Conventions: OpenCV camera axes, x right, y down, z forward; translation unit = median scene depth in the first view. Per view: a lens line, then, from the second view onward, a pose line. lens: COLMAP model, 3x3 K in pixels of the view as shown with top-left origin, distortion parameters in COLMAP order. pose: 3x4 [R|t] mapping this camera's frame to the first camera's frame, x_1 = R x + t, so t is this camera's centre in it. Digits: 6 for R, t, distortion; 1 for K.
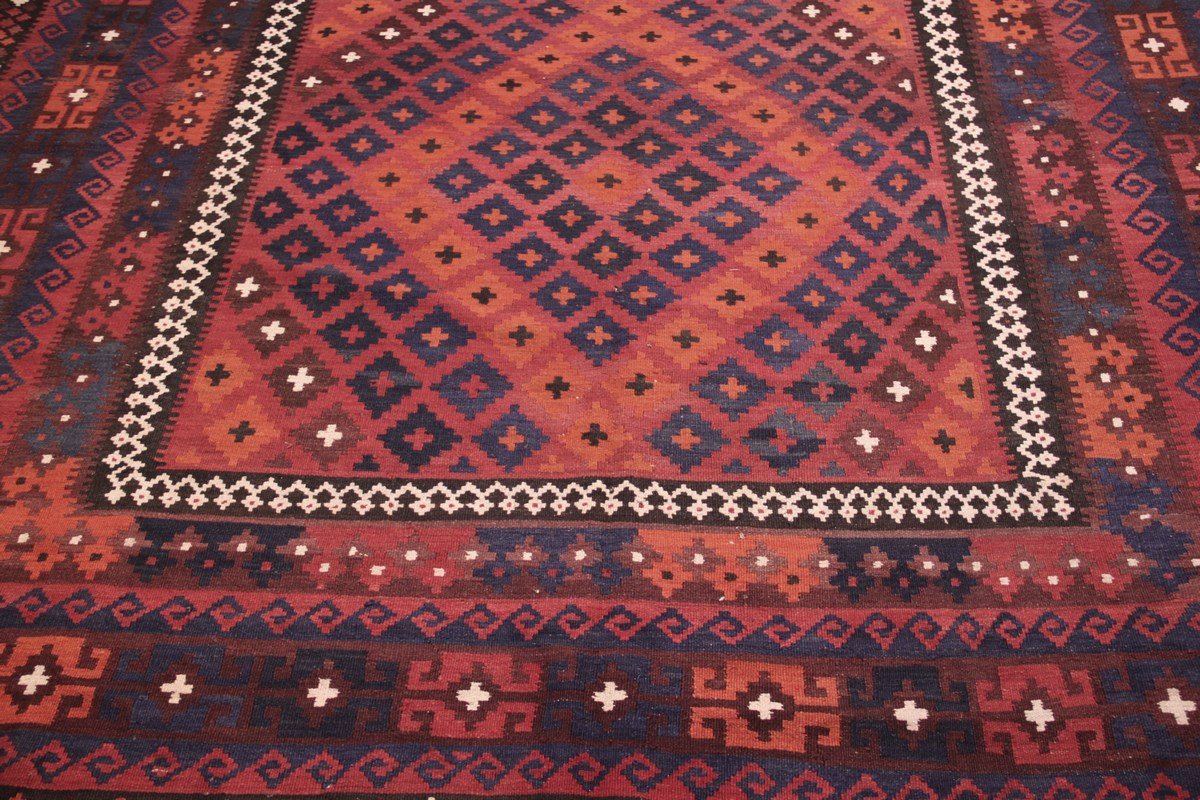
lens RADIAL K [[1234.3, 0, 600.0], [0, 1234.3, 400.0], [0, 0, 1]] dist [-0.079344, 0.192330]
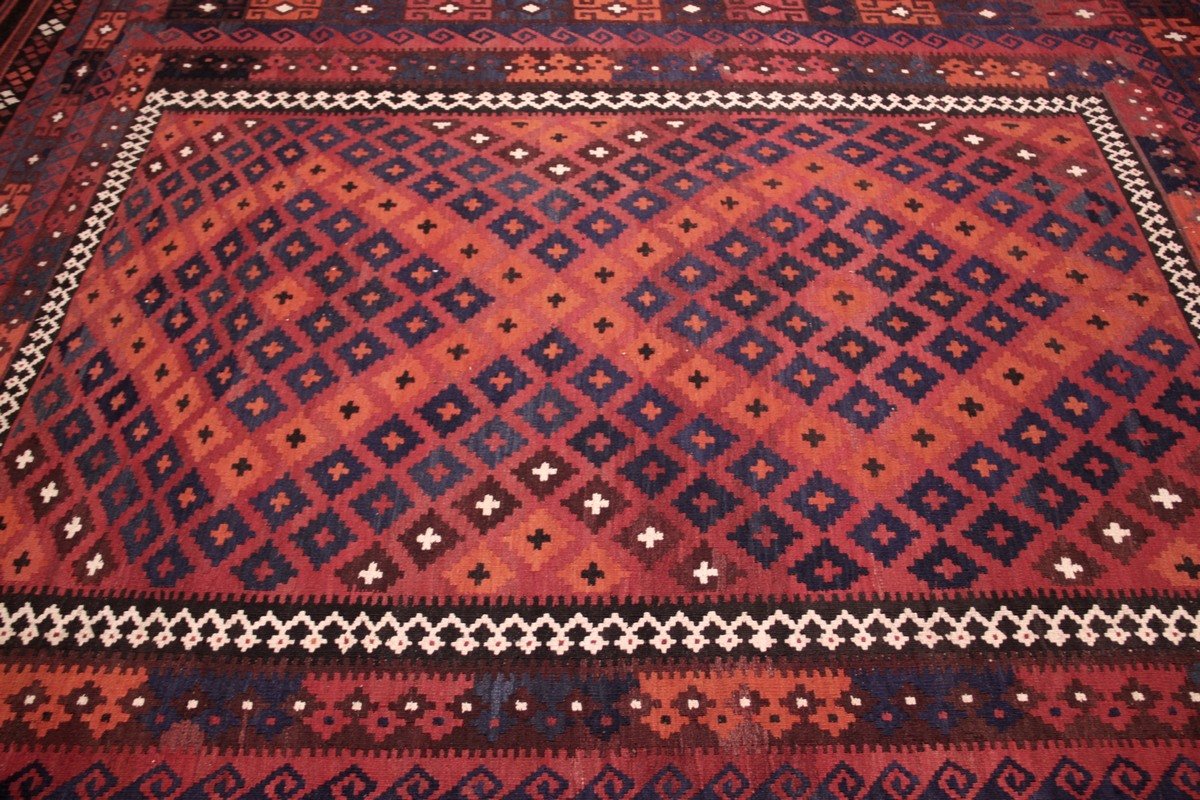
lens RADIAL K [[1100.5, 0, 623.3], [0, 1100.5, 397.9], [0, 0, 1]] dist [-0.126639, 0.168537]
pose [[-0.053560, -0.736179, 0.674664, -0.780147], [0.766233, 0.402949, 0.500519, -0.870260], [-0.640327, 0.543757, 0.542503, 0.756193]]
